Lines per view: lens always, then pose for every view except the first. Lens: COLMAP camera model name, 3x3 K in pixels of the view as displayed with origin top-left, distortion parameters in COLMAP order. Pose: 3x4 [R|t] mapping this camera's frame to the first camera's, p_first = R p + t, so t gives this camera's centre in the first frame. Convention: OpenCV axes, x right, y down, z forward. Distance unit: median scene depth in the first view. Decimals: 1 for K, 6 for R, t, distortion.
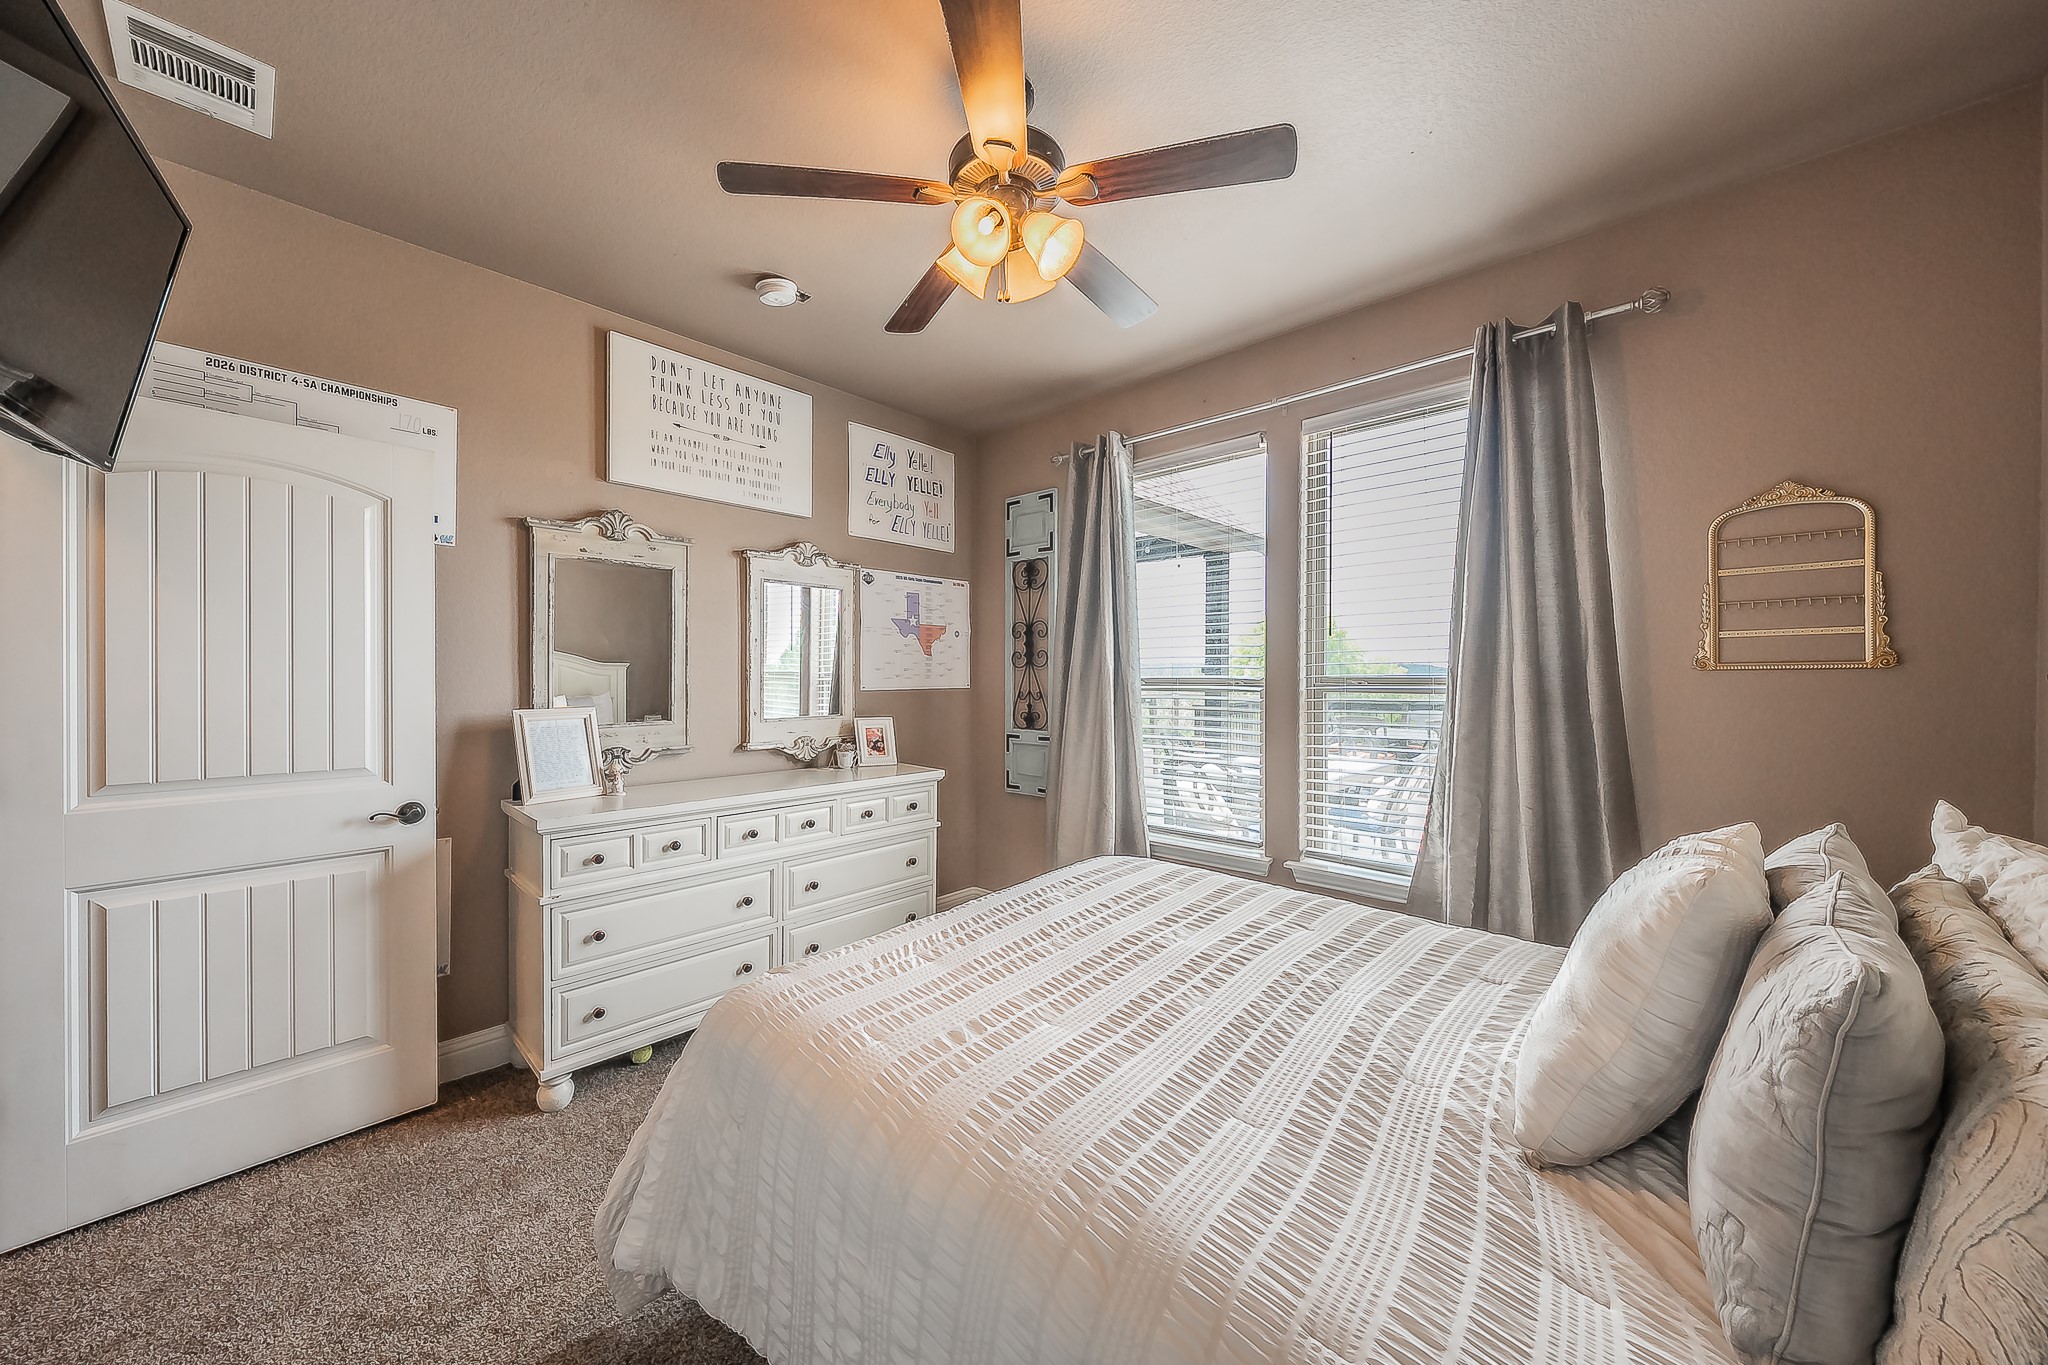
lens RADIAL K [[703.4, 0, 1023.0], [0, 703.4, 674.1], [0, 0, 1]] dist [-0.001122, -0.000036]
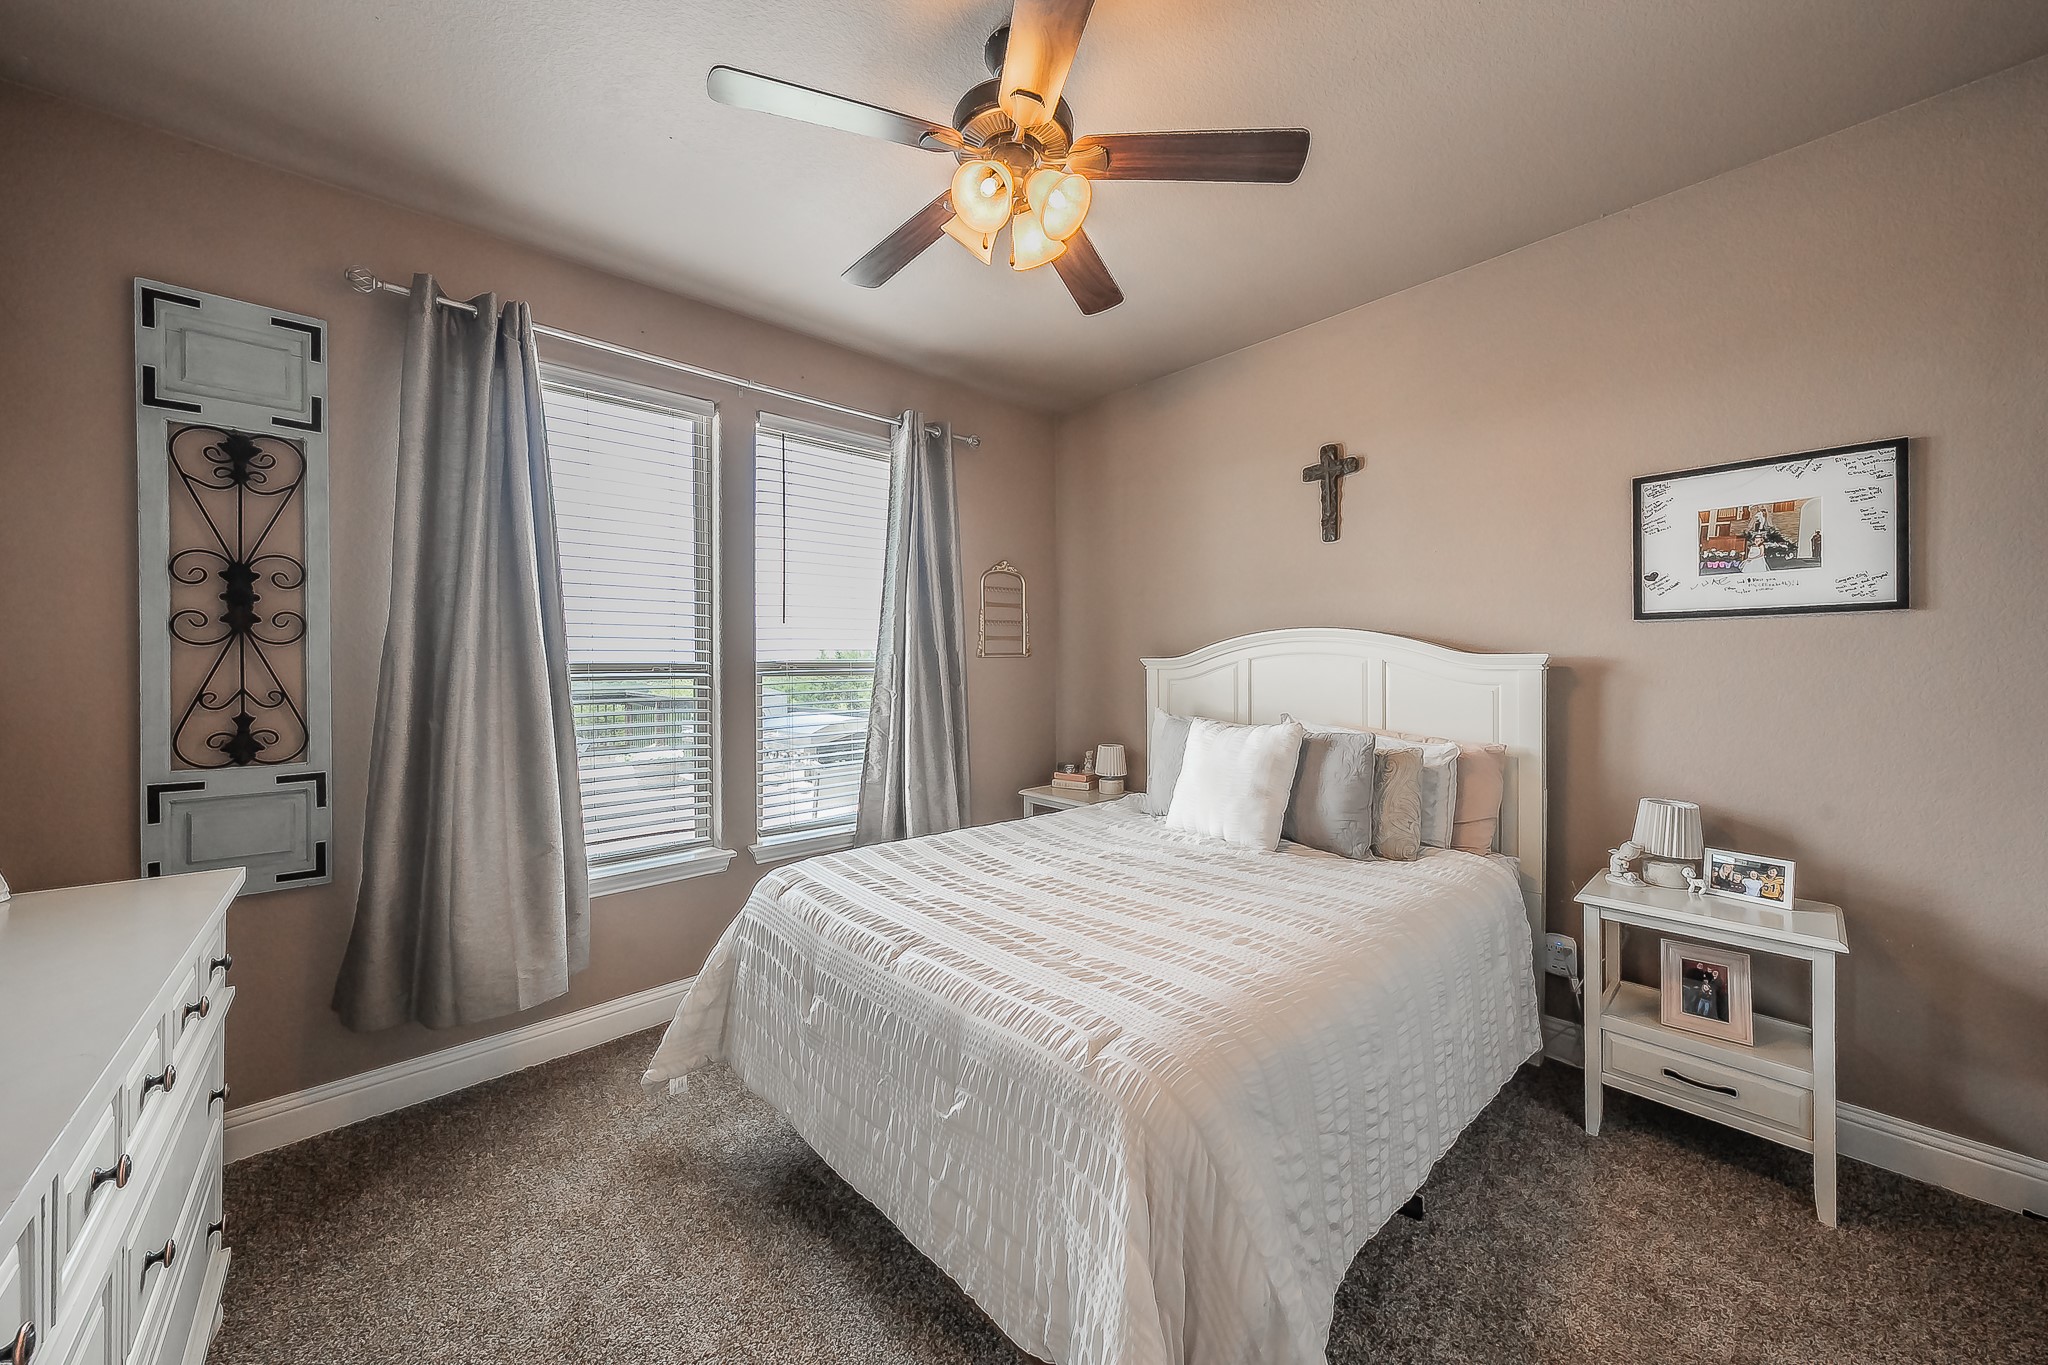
lens RADIAL K [[710.2, 0, 991.2], [0, 710.2, 663.7], [0, 0, 1]] dist [0.011439, -0.000019]
pose [[0.118277, -0.005003, 0.992968, -0.510122], [-0.001759, 0.999985, 0.005247, 0.001083], [-0.992979, -0.002367, 0.118267, 0.461404]]
